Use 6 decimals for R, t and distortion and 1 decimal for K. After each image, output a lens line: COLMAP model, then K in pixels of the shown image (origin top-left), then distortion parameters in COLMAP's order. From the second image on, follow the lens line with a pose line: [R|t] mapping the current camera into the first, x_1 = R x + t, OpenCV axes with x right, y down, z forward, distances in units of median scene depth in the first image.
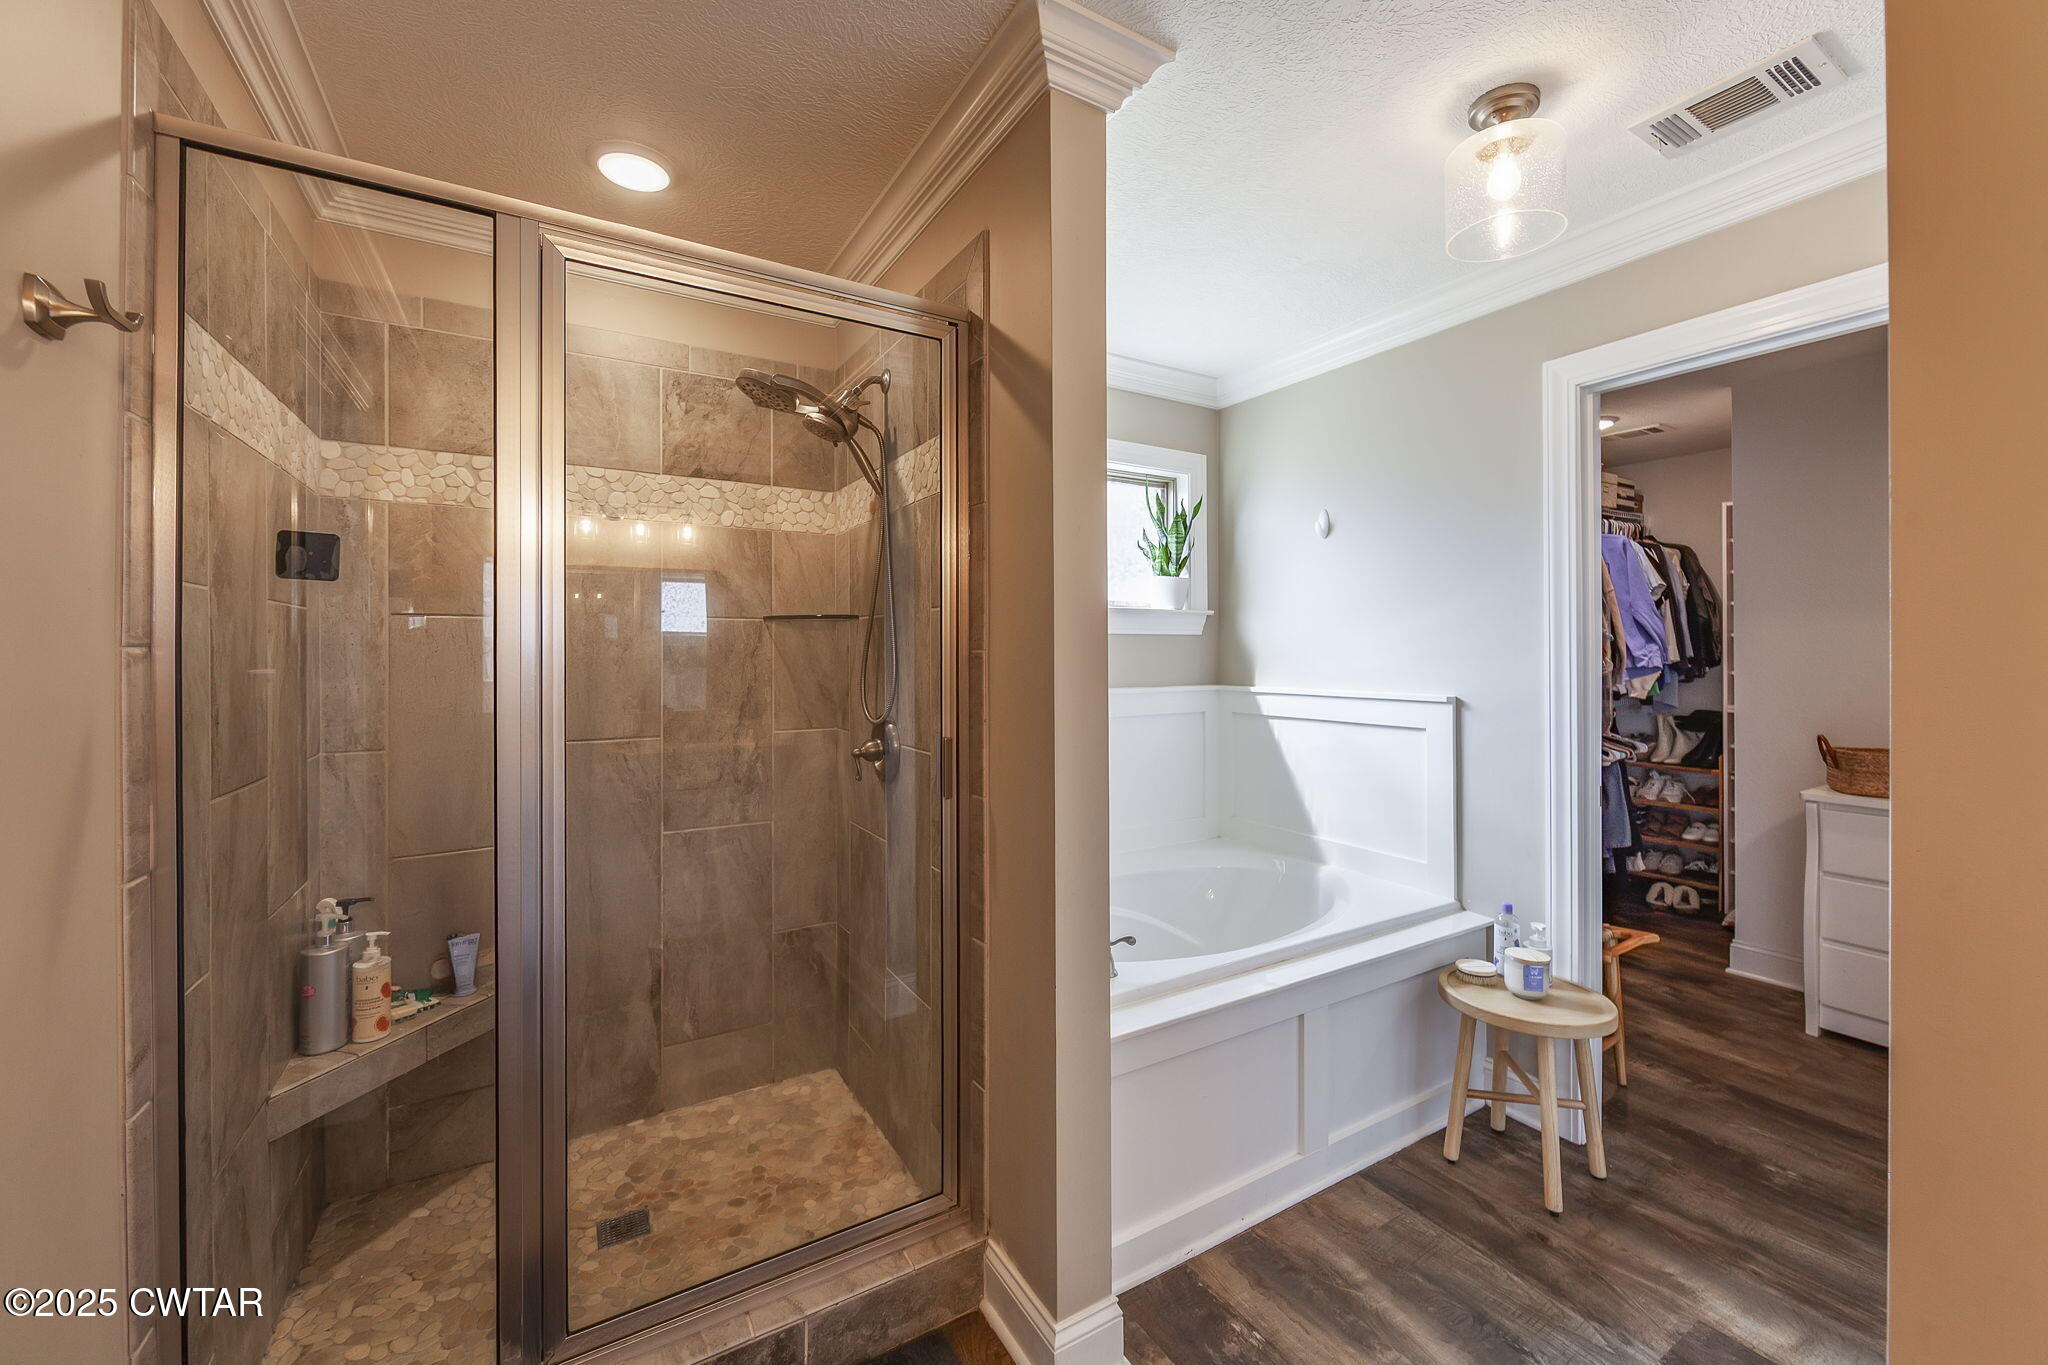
lens RADIAL K [[814.9, 0, 1045.4], [0, 814.9, 659.1], [0, 0, 1]] dist [-0.000370, -0.000425]
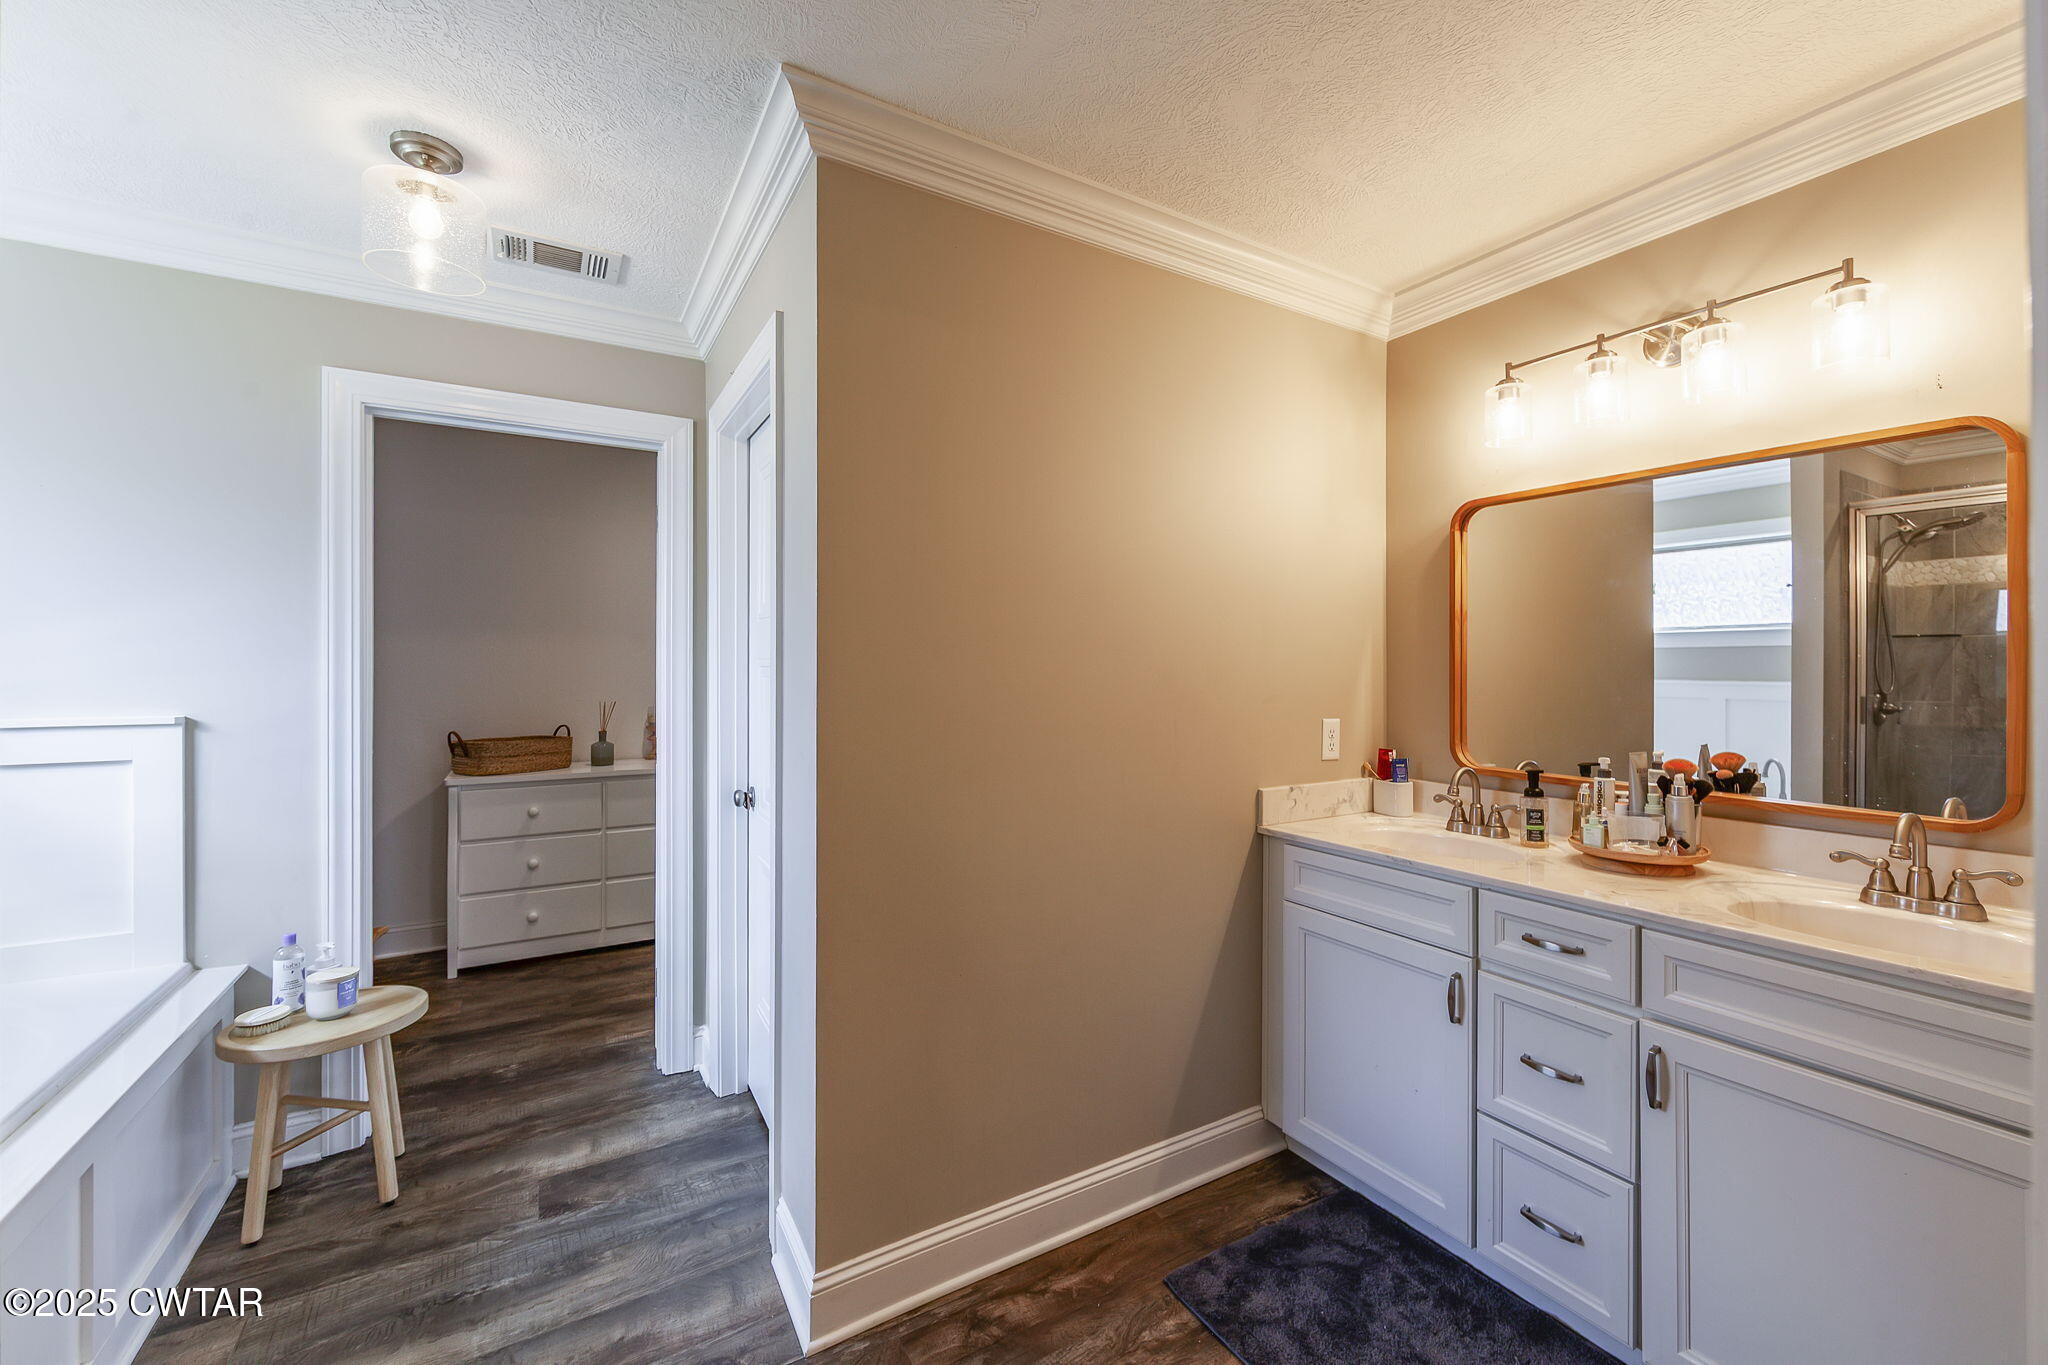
lens RADIAL K [[814.9, 0, 1045.4], [0, 814.9, 659.1], [0, 0, 1]] dist [-0.000370, -0.000425]
pose [[0.015284, 0.004664, 0.999872, -0.401335], [0.007791, 0.999958, -0.004783, -0.001972], [-0.999853, 0.007863, 0.015247, 0.141778]]
